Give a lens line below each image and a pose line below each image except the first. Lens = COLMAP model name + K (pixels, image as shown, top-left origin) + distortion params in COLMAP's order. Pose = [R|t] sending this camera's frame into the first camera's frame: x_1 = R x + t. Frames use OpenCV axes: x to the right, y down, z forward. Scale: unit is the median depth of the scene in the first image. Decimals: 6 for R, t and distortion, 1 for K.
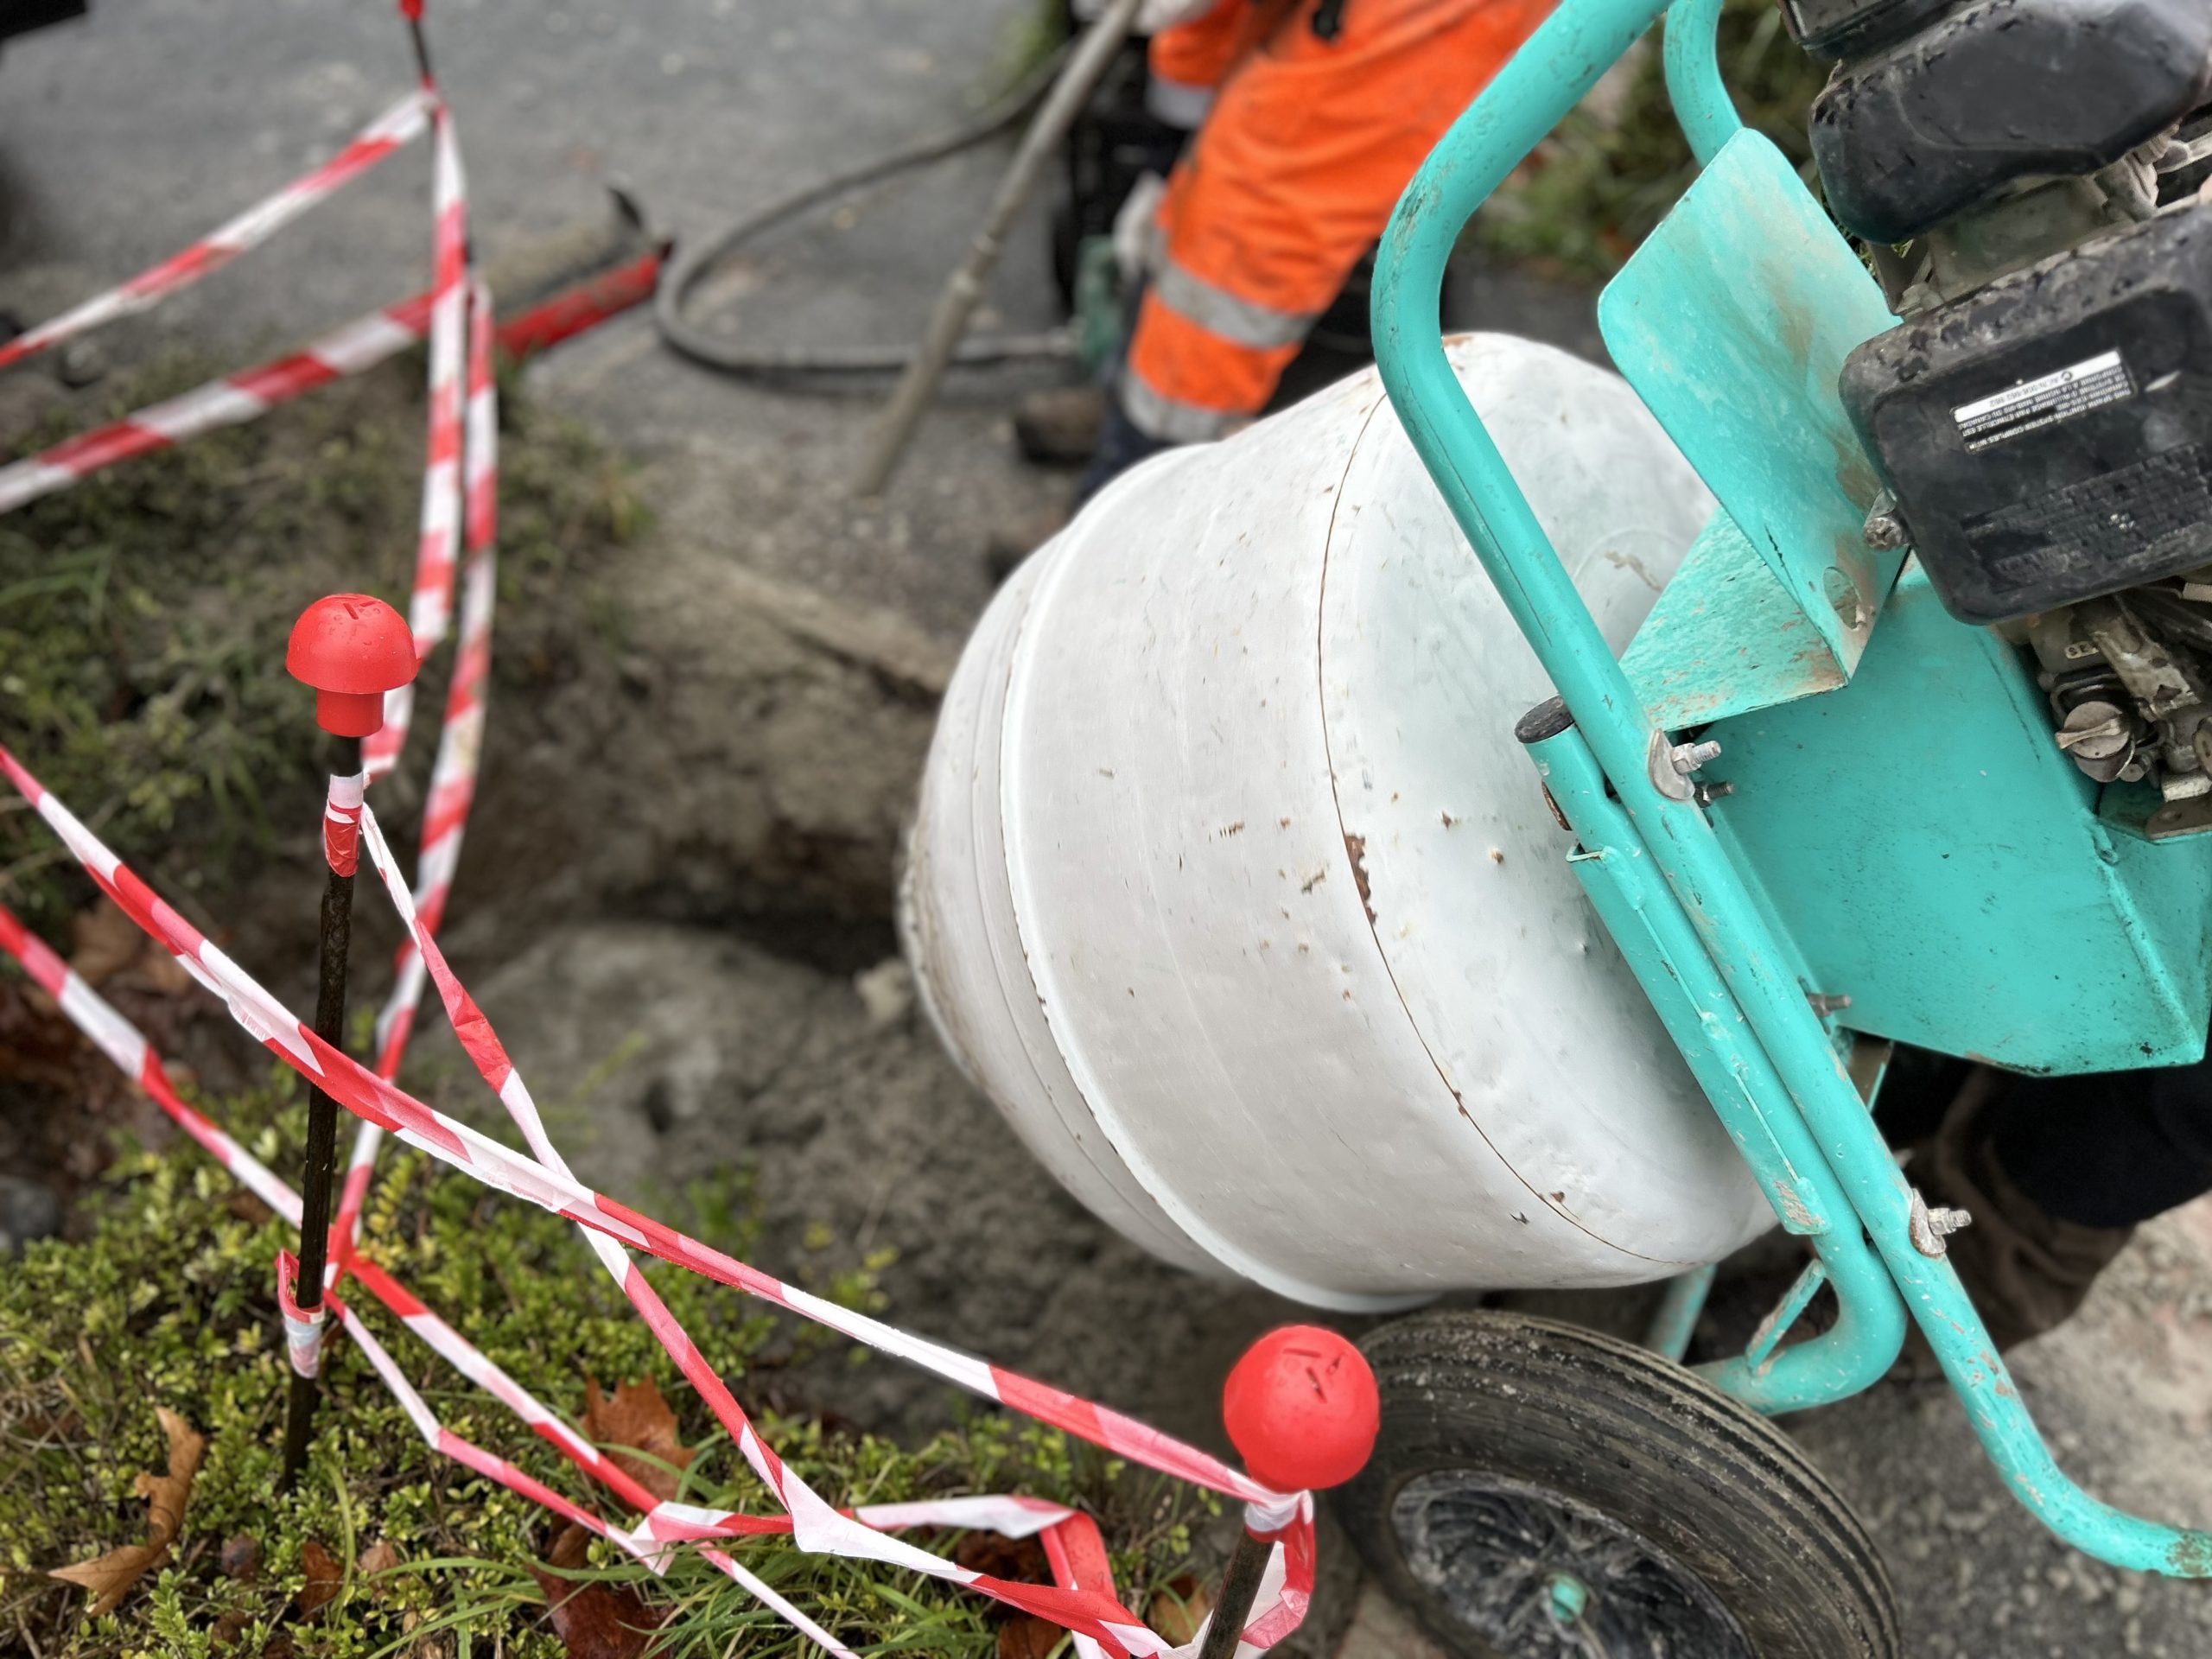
lens RADIAL K [[1663.0, 0, 1101.8], [0, 1663.0, 821.9], [0, 0, 1]] dist [0.006229, -0.024890]
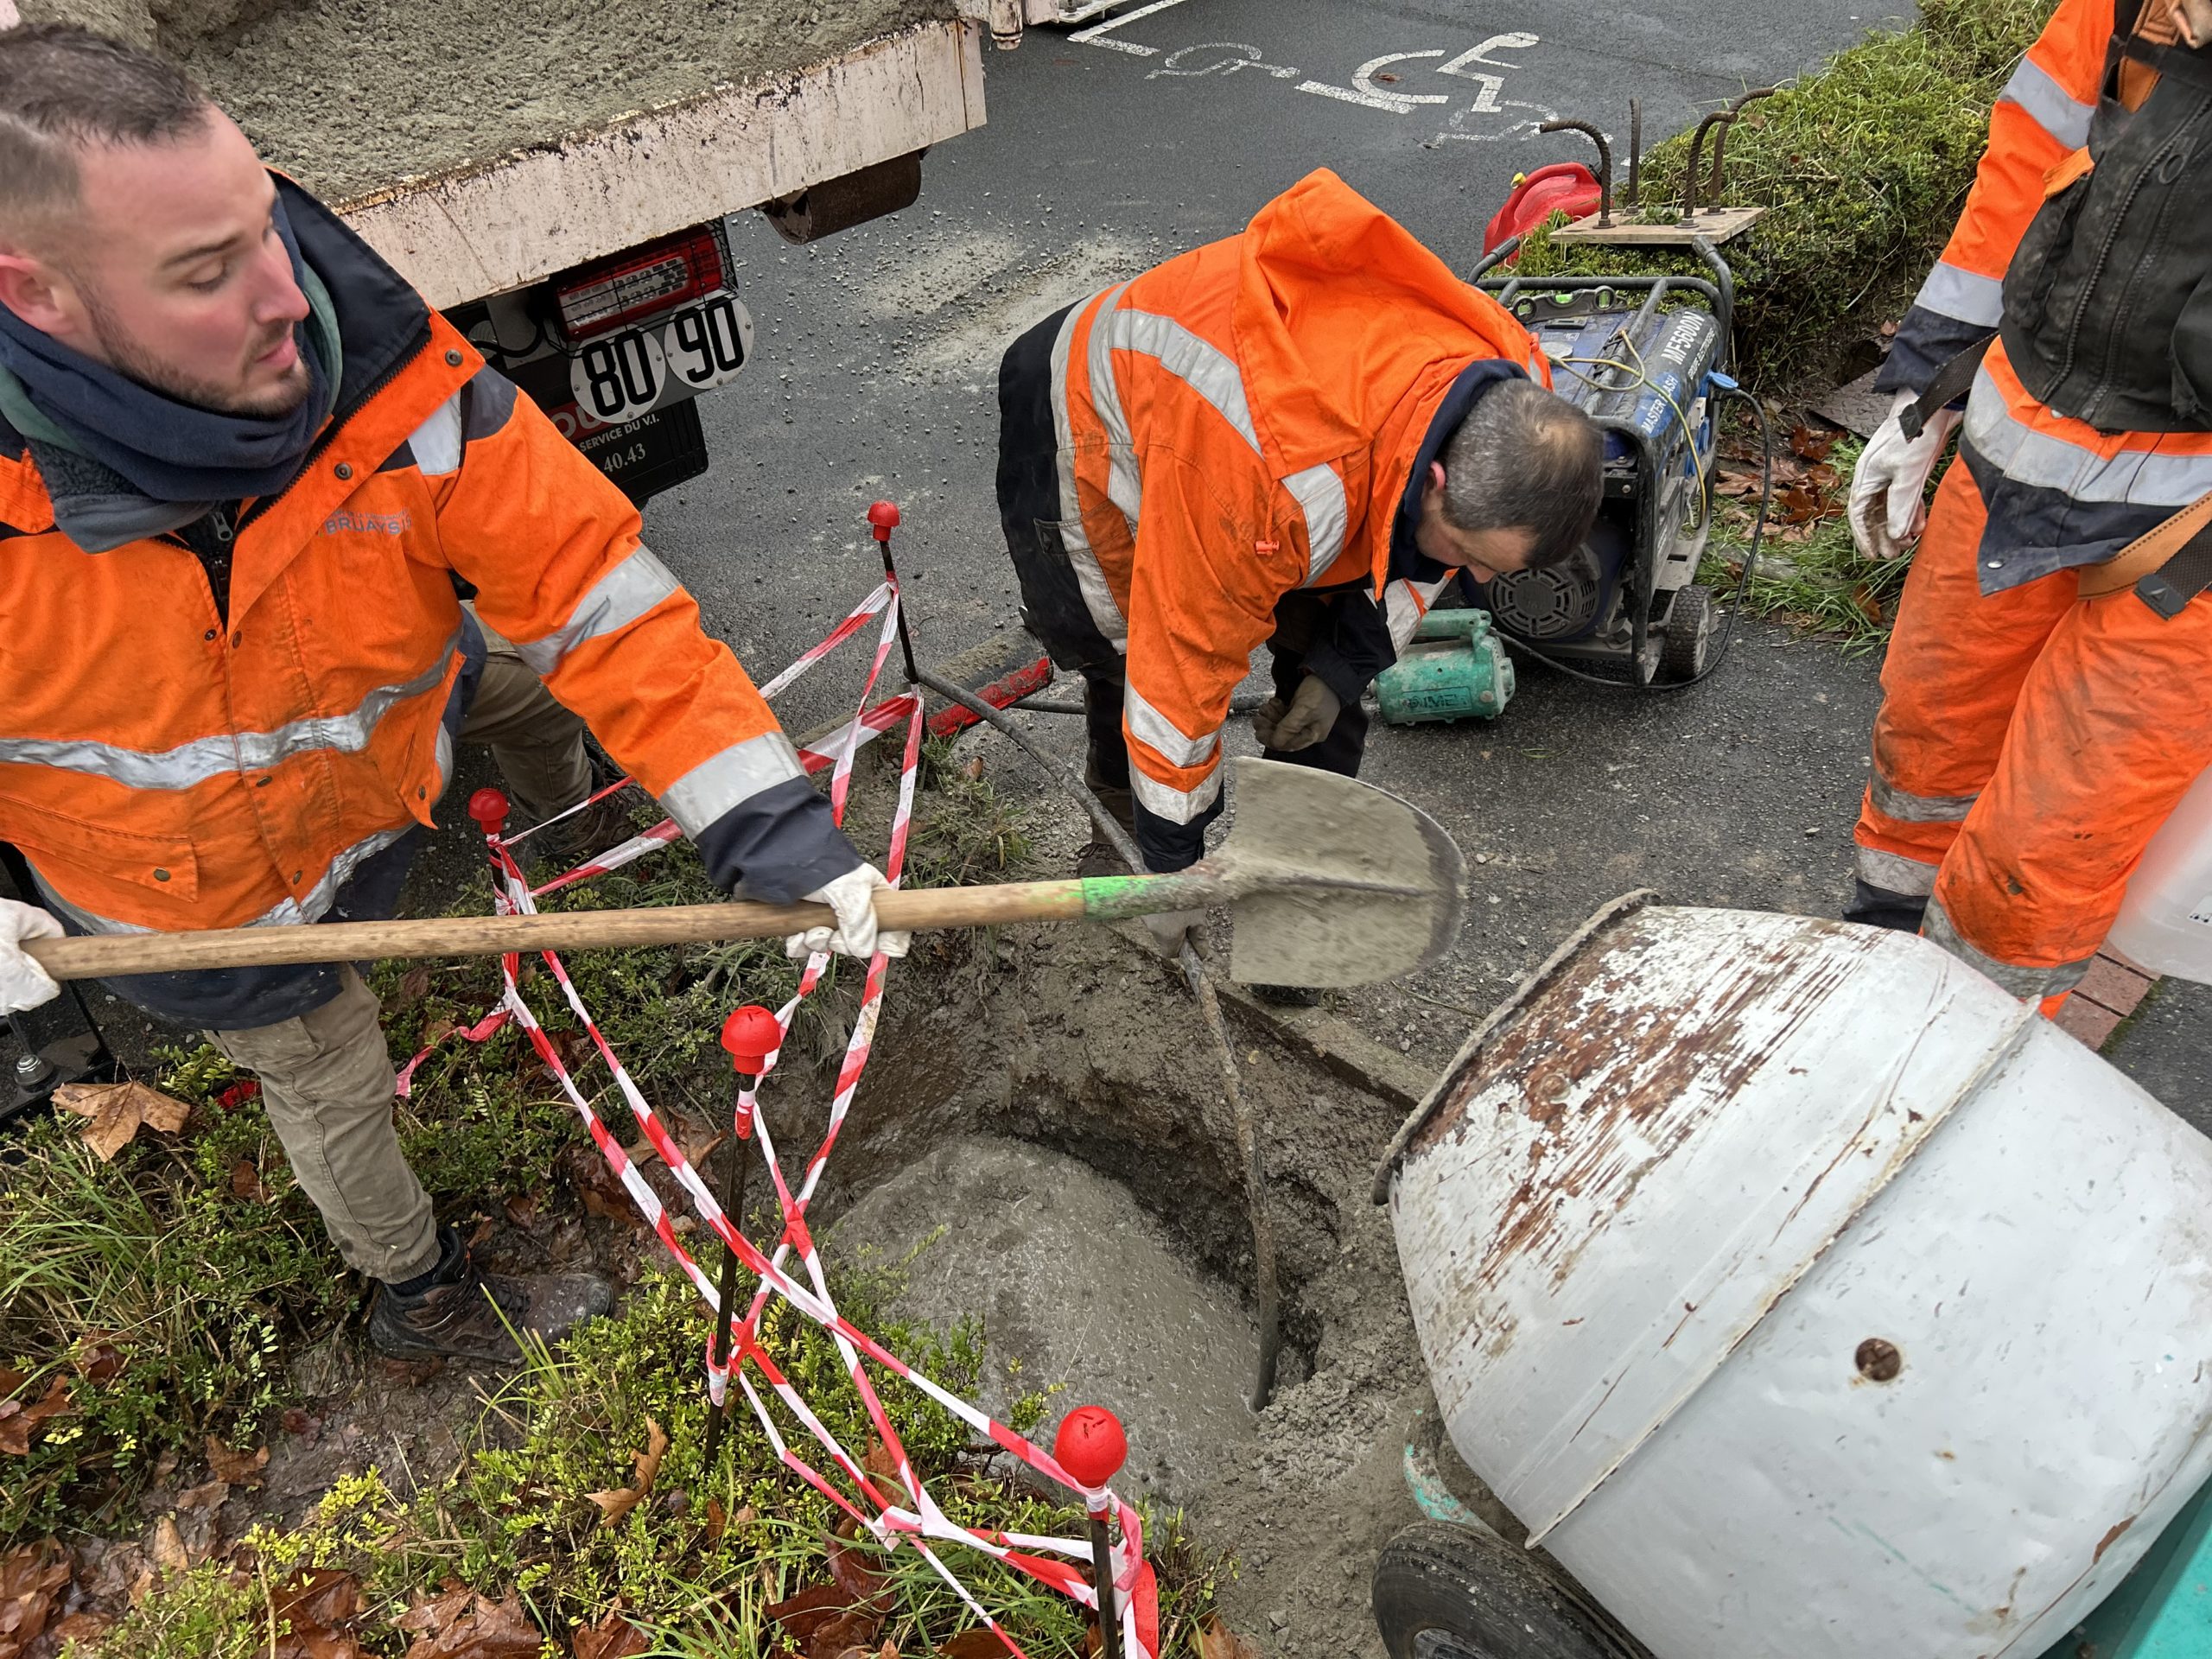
lens RADIAL K [[1663.0, 0, 1092.4], [0, 1663.0, 824.5], [0, 0, 1]] dist [0.006229, -0.024890]
pose [[0.951190, 0.019982, -0.307957, 0.437304], [-0.052222, 0.993932, -0.096808, -0.138626], [0.304154, 0.108165, 0.946462, -0.636477]]
